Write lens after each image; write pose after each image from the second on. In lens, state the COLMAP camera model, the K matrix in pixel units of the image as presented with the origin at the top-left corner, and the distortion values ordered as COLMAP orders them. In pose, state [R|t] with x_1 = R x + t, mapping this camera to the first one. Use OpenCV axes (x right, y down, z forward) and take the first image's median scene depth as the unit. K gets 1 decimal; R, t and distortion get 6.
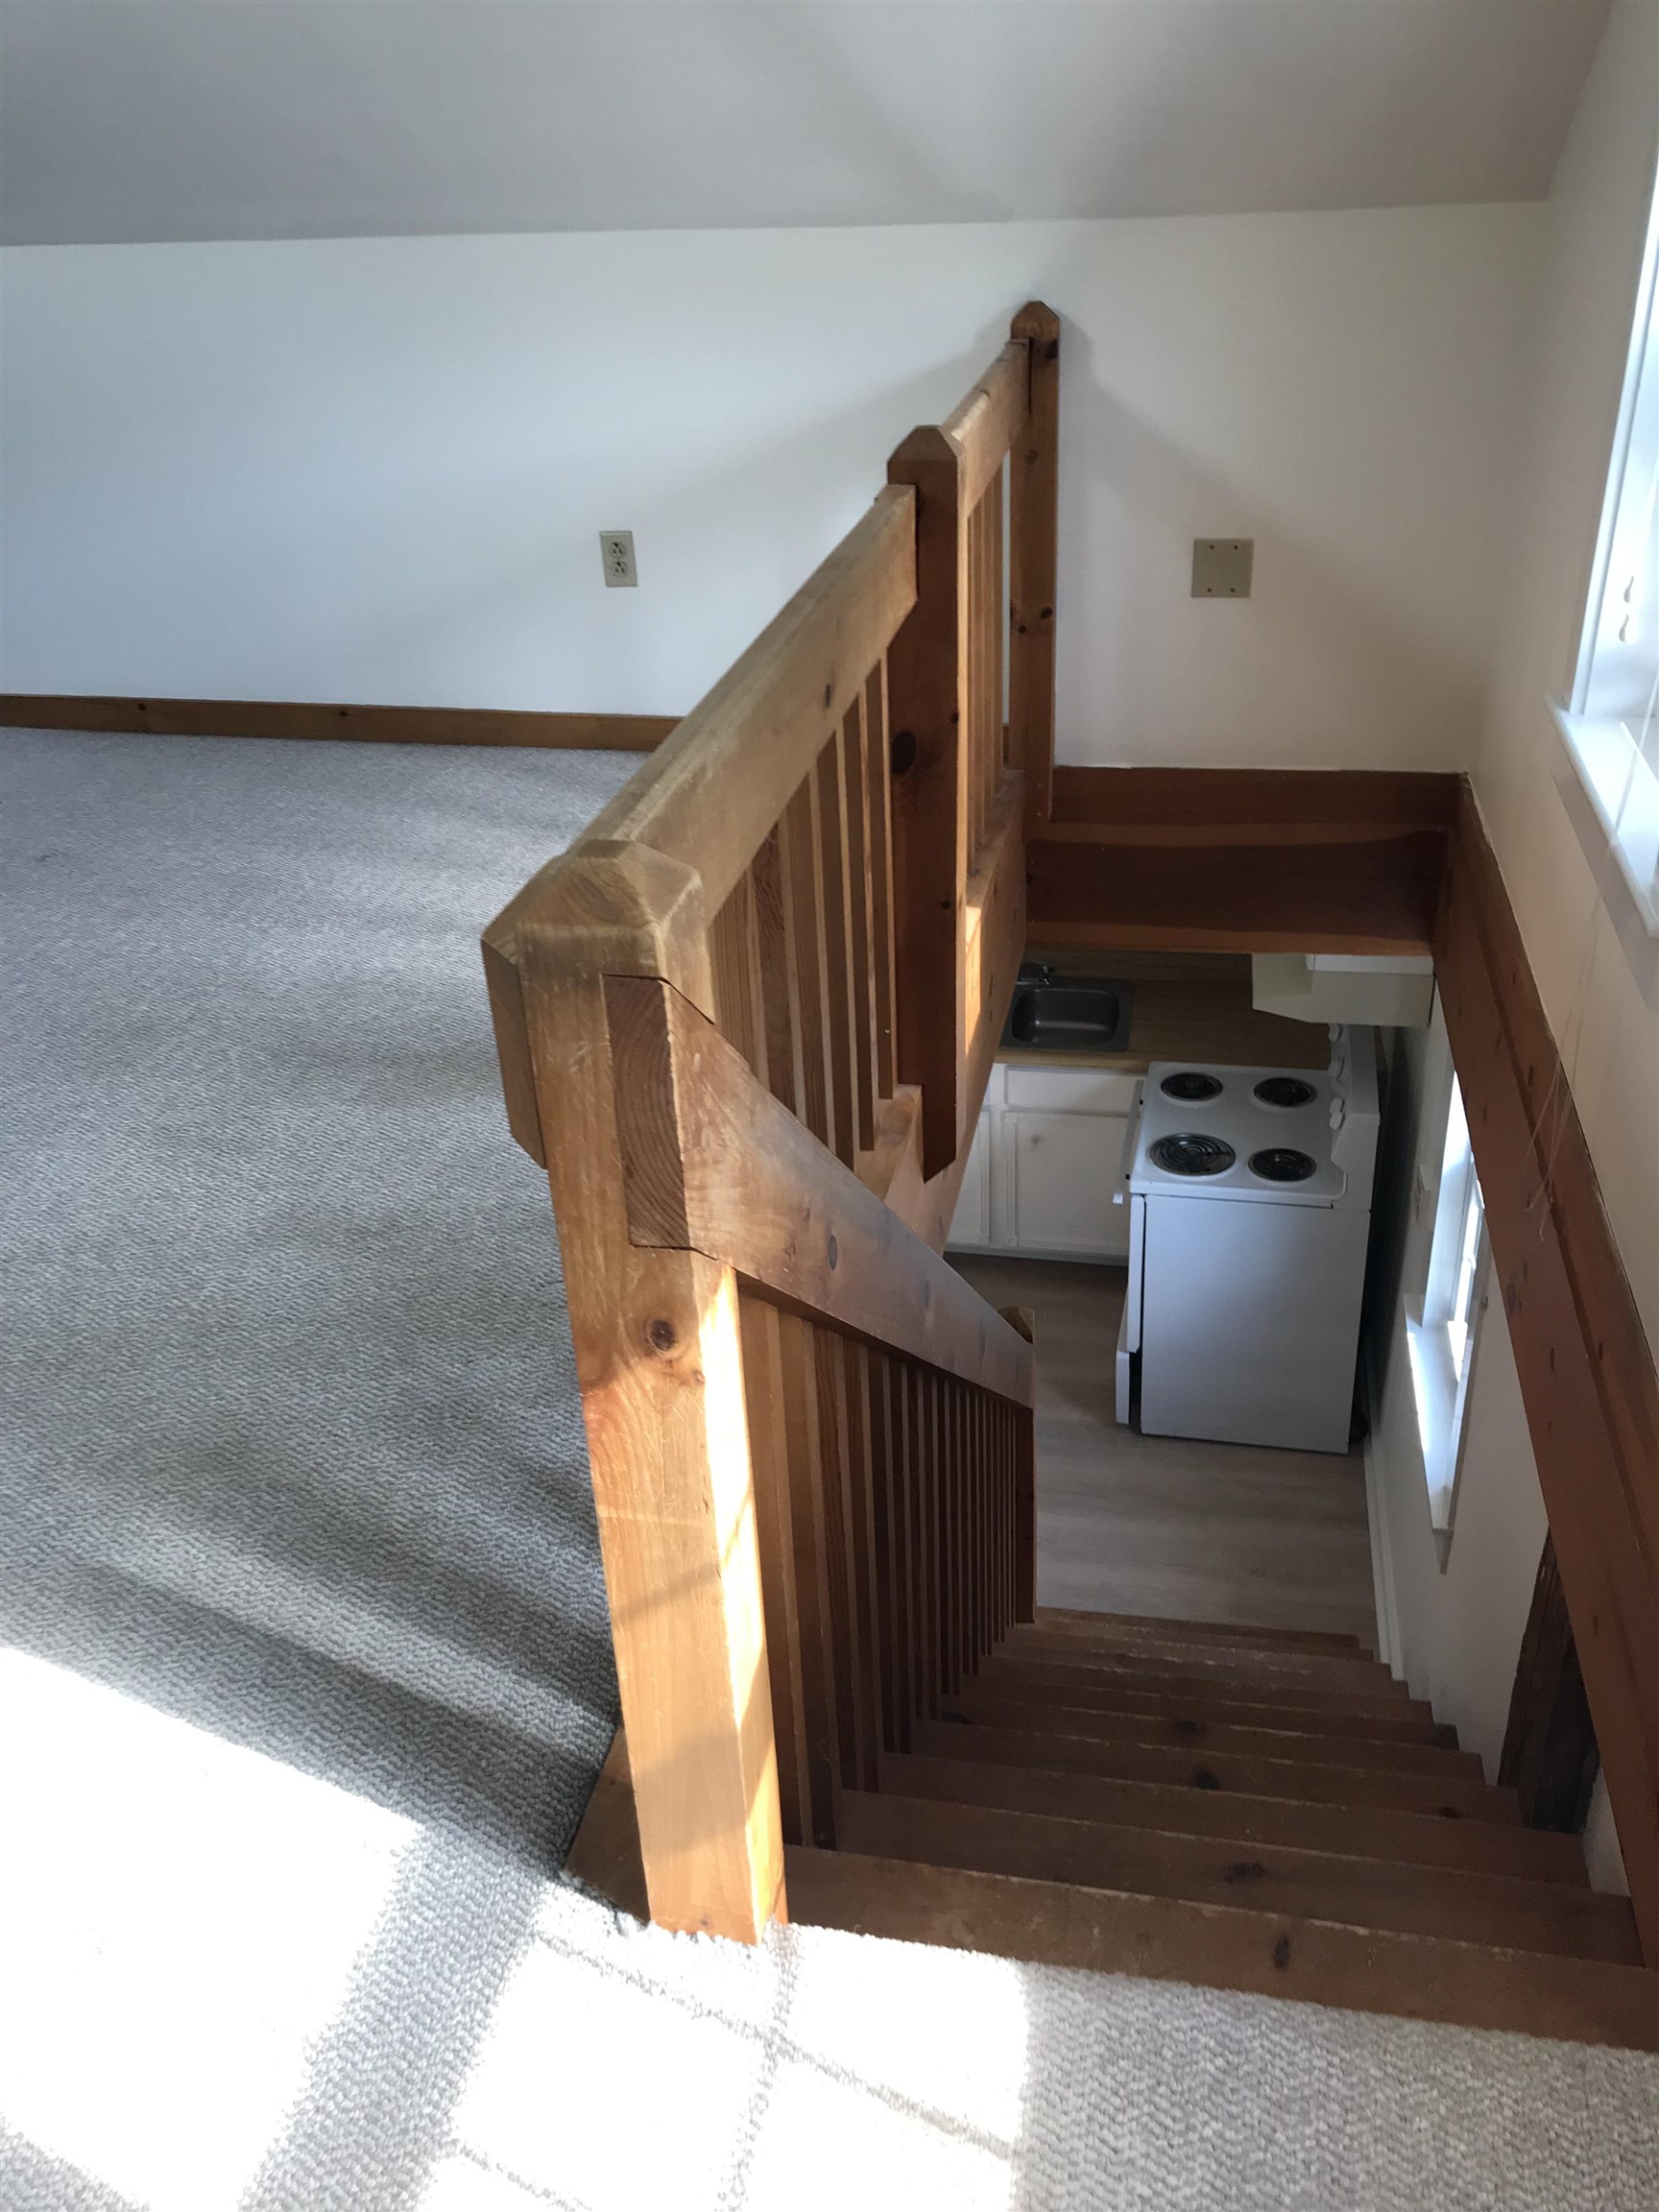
lens RADIAL K [[1811.0, 0, 829.5], [0, 1811.0, 1106.0], [0, 0, 1]] dist [0.005839, 0.004547]
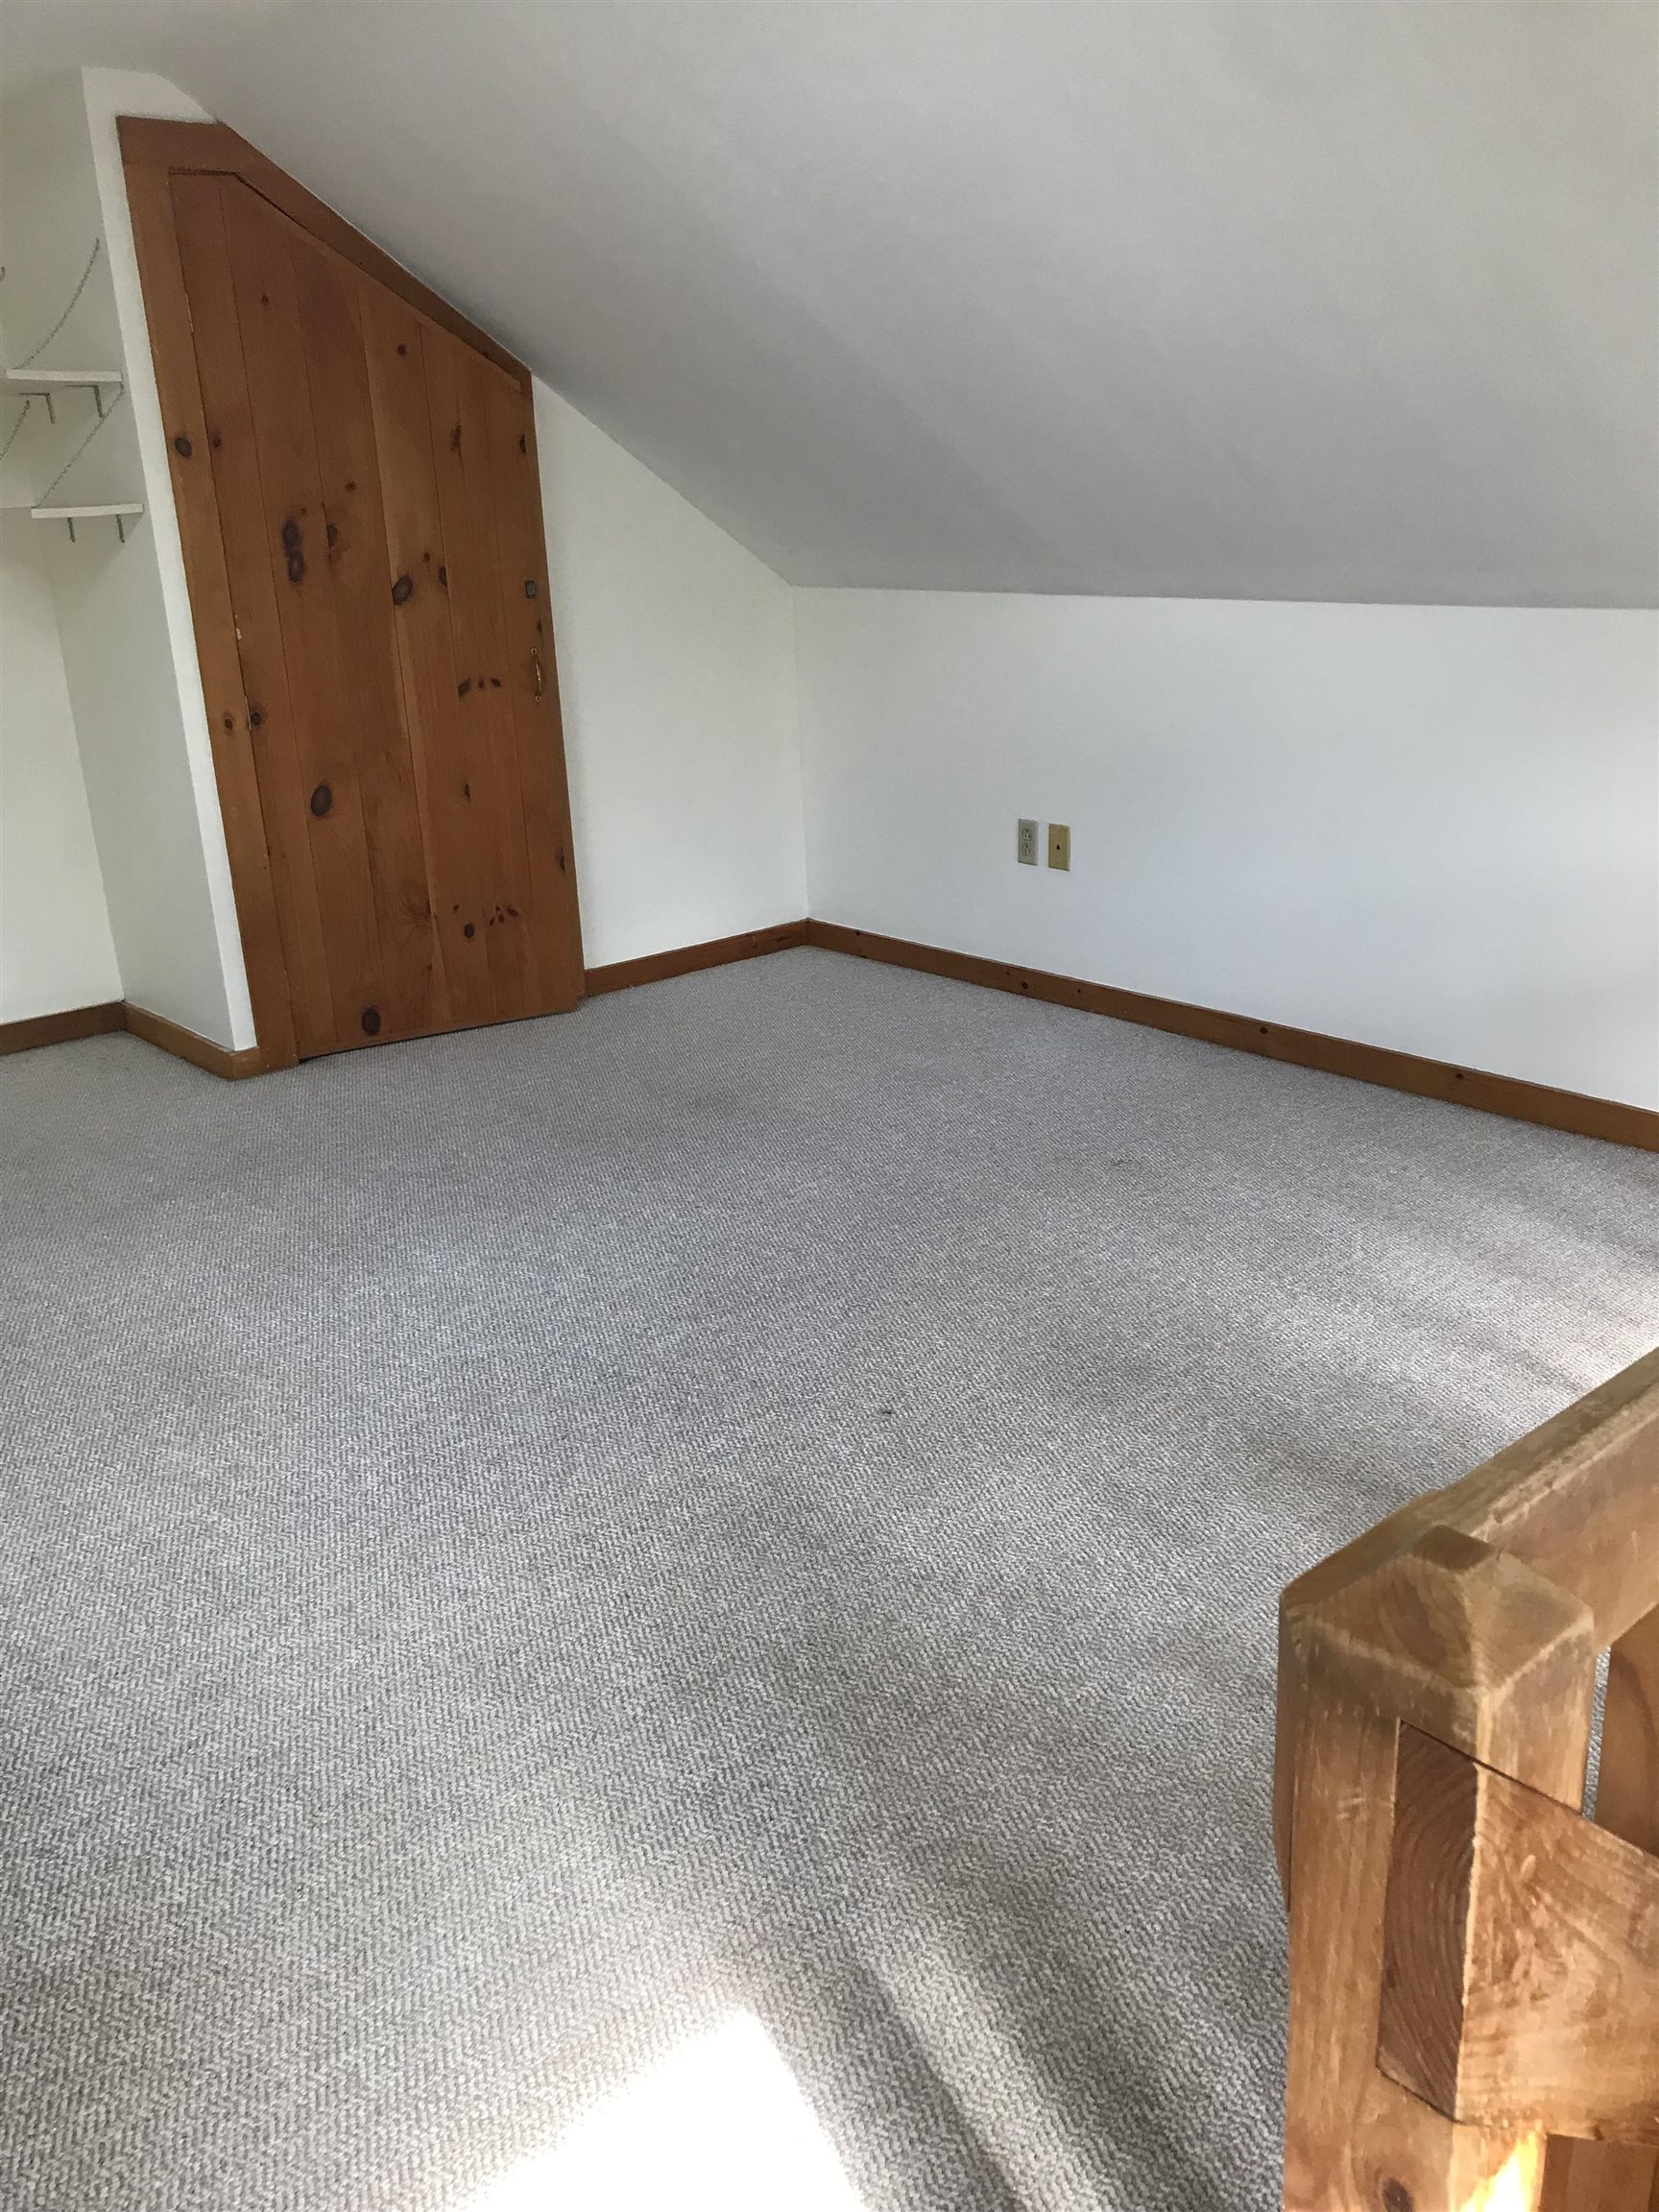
lens RADIAL K [[1840.7, 0, 836.9], [0, 1840.7, 1108.7], [0, 0, 1]] dist [-0.008308, 0.038419]
pose [[0.803532, 0.198894, -0.561051, 0.031242], [-0.286093, 0.955569, -0.070989, -0.102417], [0.522003, 0.217555, 0.824732, 0.118598]]
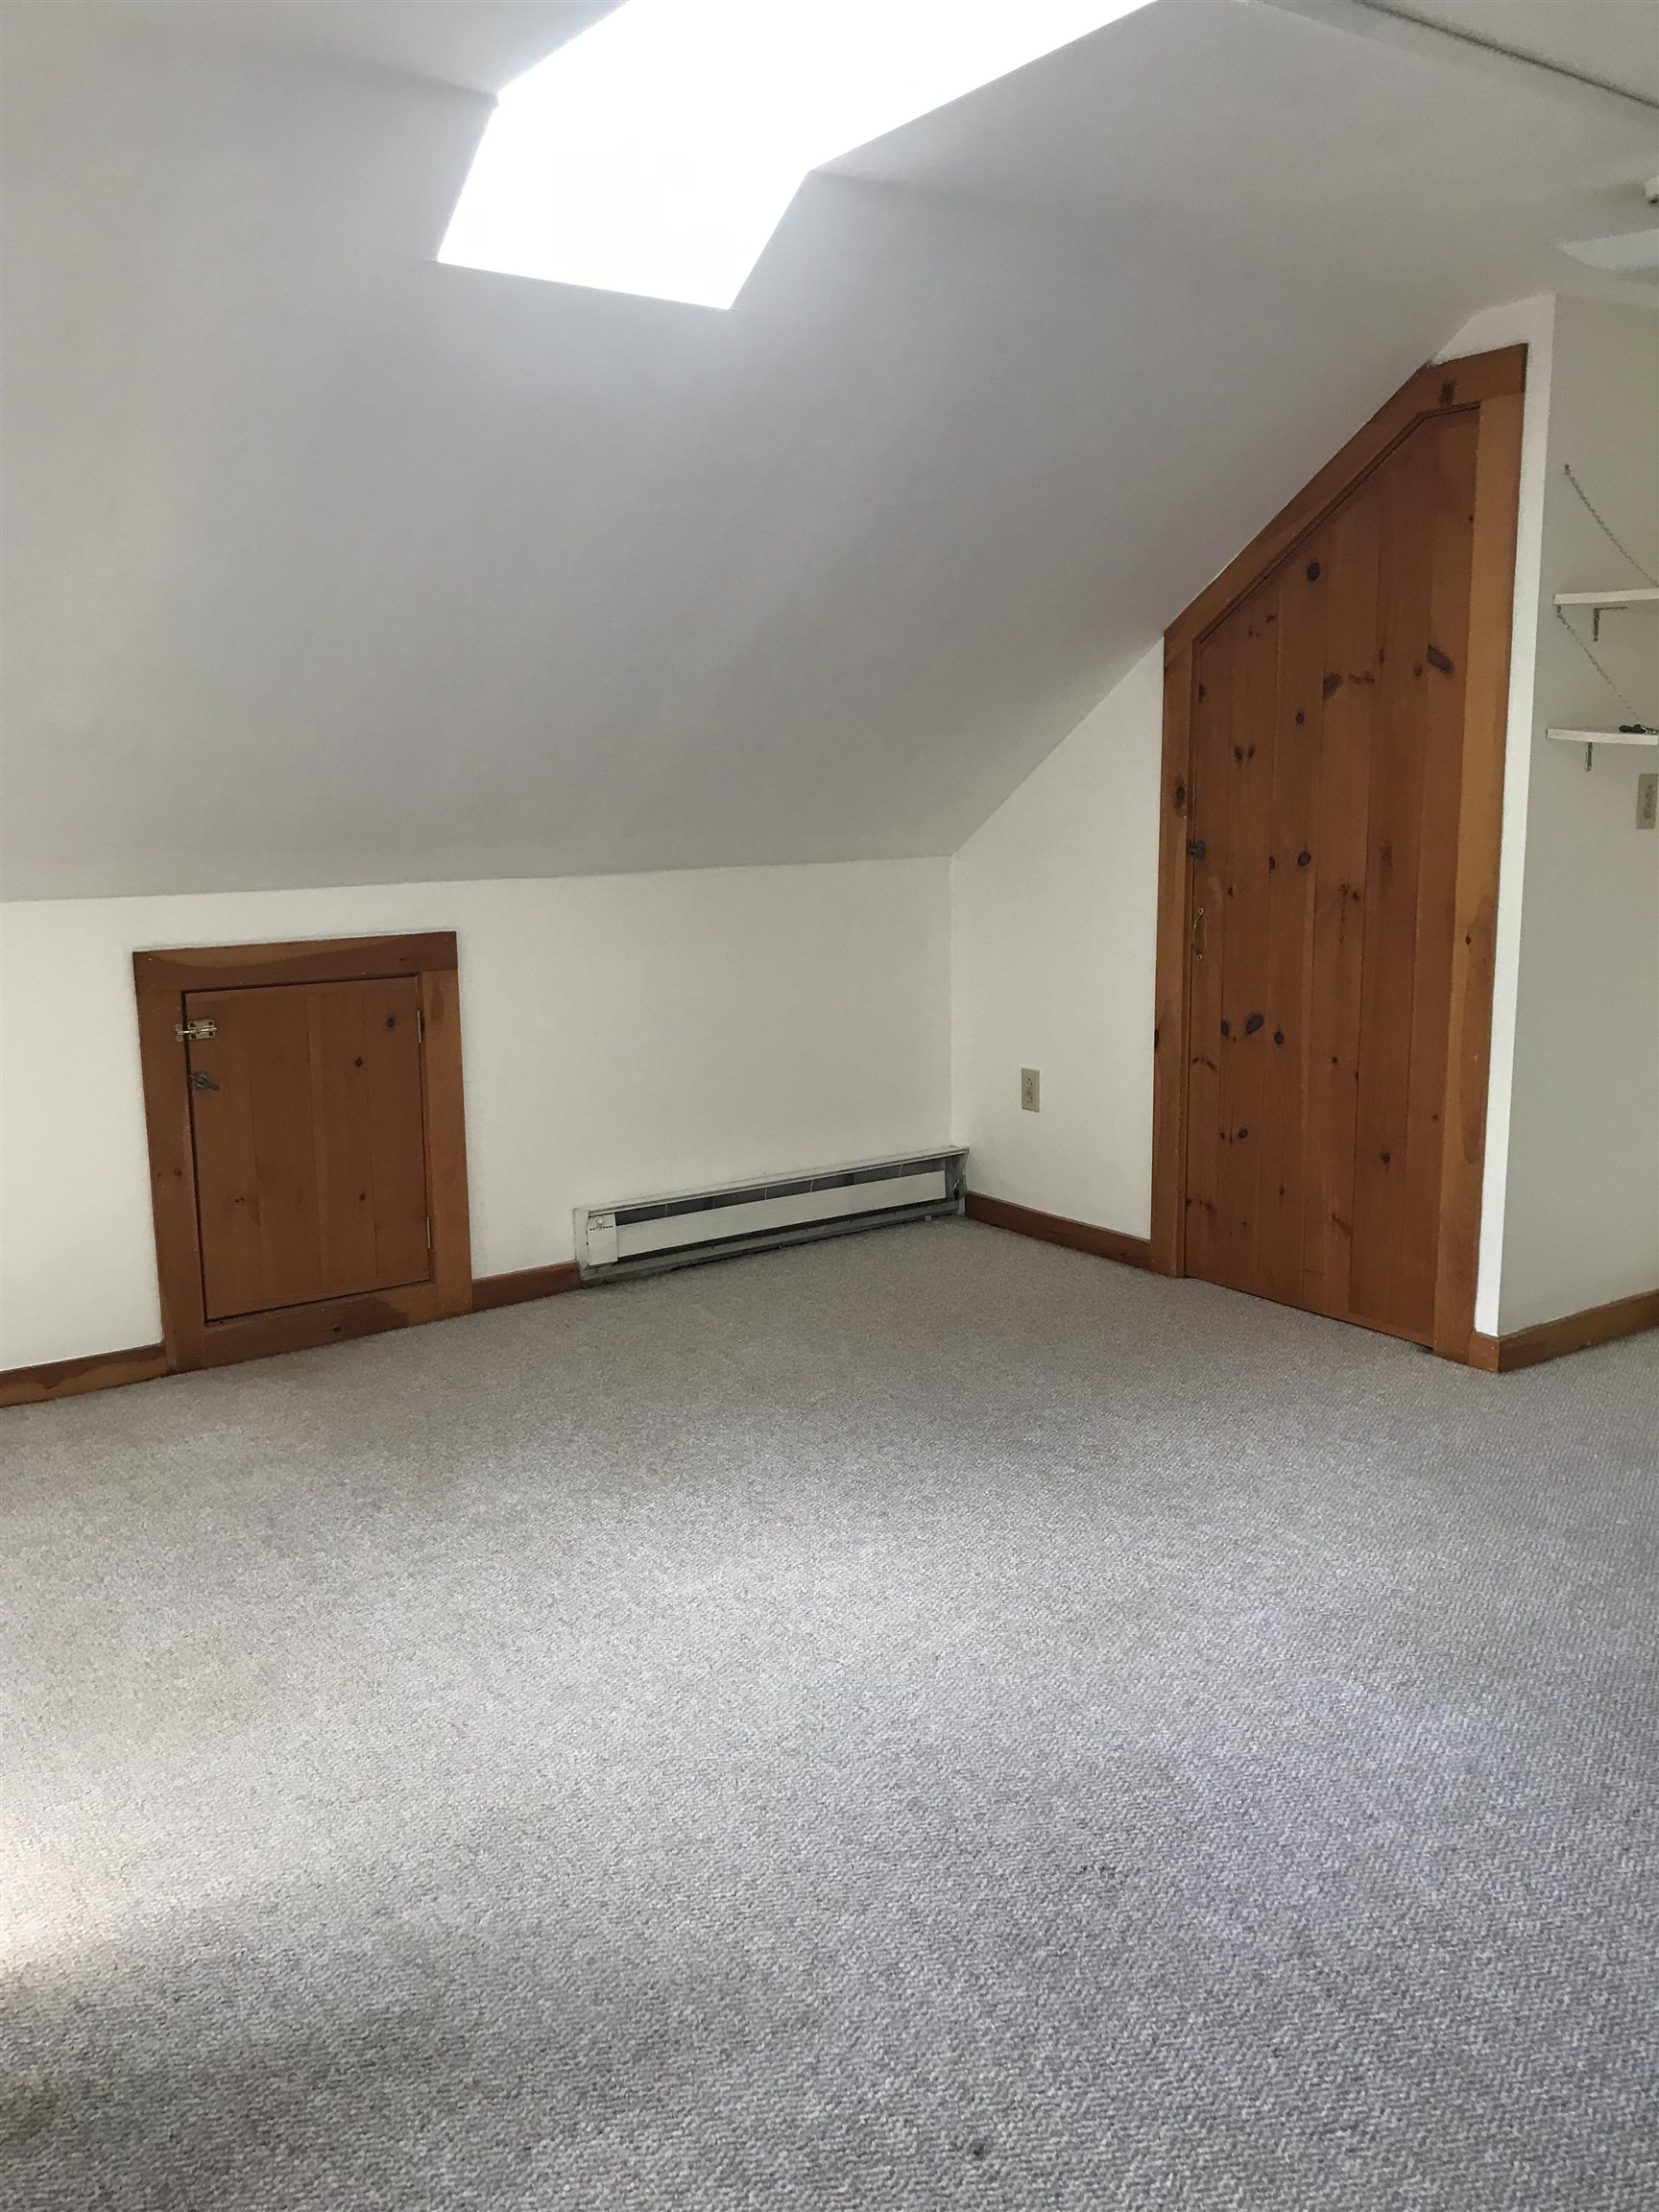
lens RADIAL K [[1811.0, 0, 829.5], [0, 1811.0, 1106.0], [0, 0, 1]] dist [0.005839, 0.004547]
pose [[-0.692564, 0.168096, -0.701497, -0.133898], [-0.320802, 0.799240, 0.508234, -0.908870], [0.646097, 0.577026, -0.499600, 1.654879]]
